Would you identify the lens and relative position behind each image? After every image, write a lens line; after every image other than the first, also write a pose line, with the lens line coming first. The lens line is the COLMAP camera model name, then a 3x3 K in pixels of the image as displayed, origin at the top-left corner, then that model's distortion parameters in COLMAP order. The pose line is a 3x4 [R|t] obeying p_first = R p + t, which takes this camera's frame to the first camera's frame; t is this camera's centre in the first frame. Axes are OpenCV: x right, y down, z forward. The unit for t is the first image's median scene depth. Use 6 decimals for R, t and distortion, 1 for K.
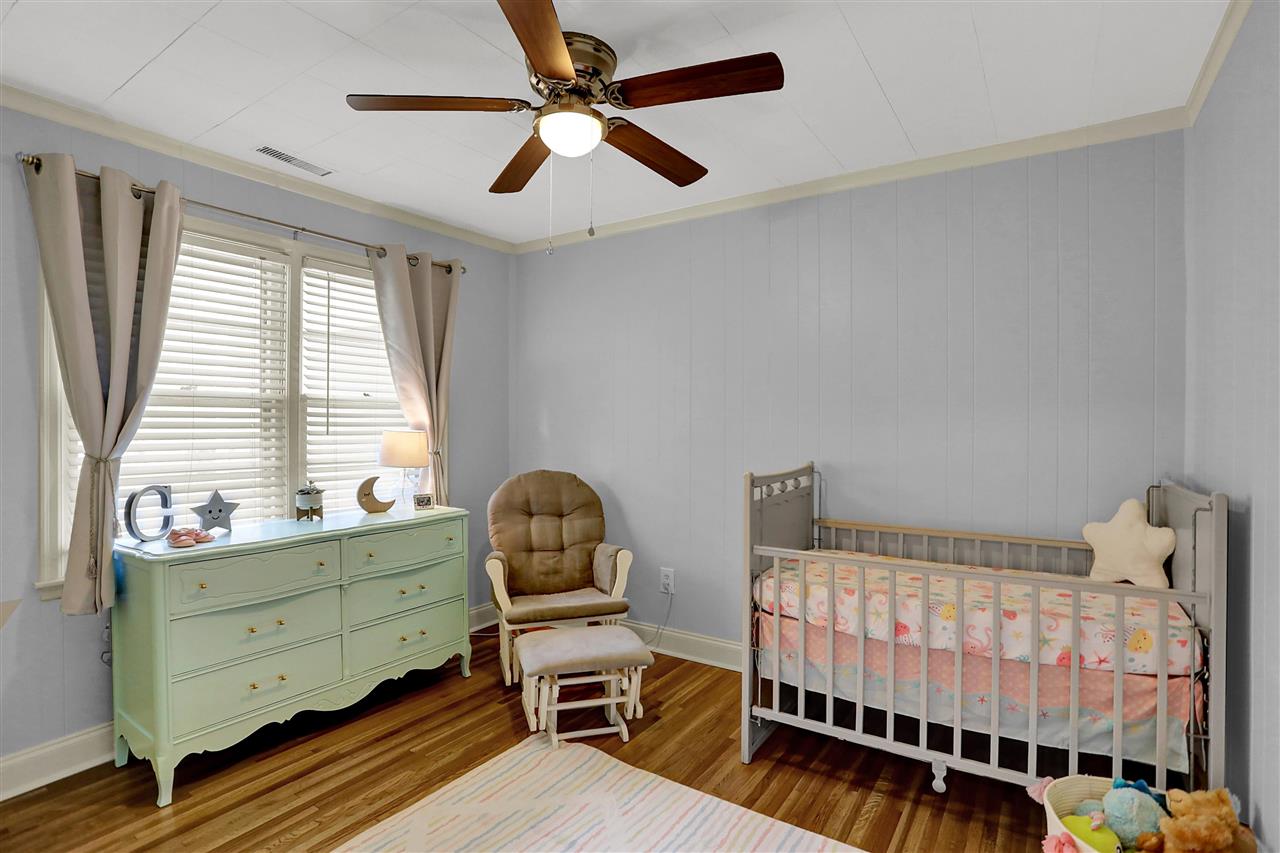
lens RADIAL K [[629.4, 0, 609.2], [0, 629.4, 414.4], [0, 0, 1]] dist [-0.053061, 0.007962]
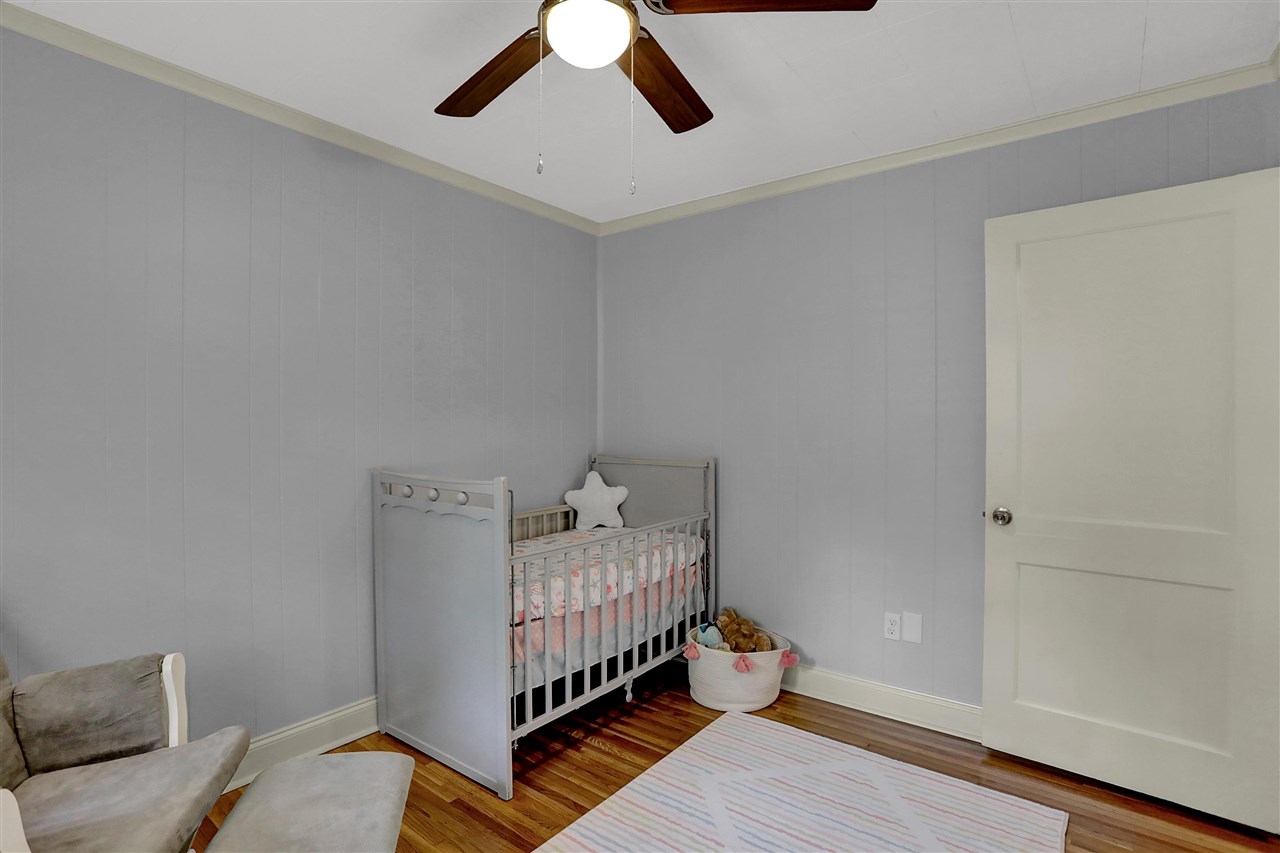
lens RADIAL K [[633.0, 0, 643.3], [0, 633.0, 422.9], [0, 0, 1]] dist [-0.062053, 0.024209]
pose [[0.040948, -0.004894, 0.999149, -0.760009], [-0.002779, 0.999984, 0.005012, 0.008602], [-0.999157, -0.002982, 0.040934, 0.861722]]
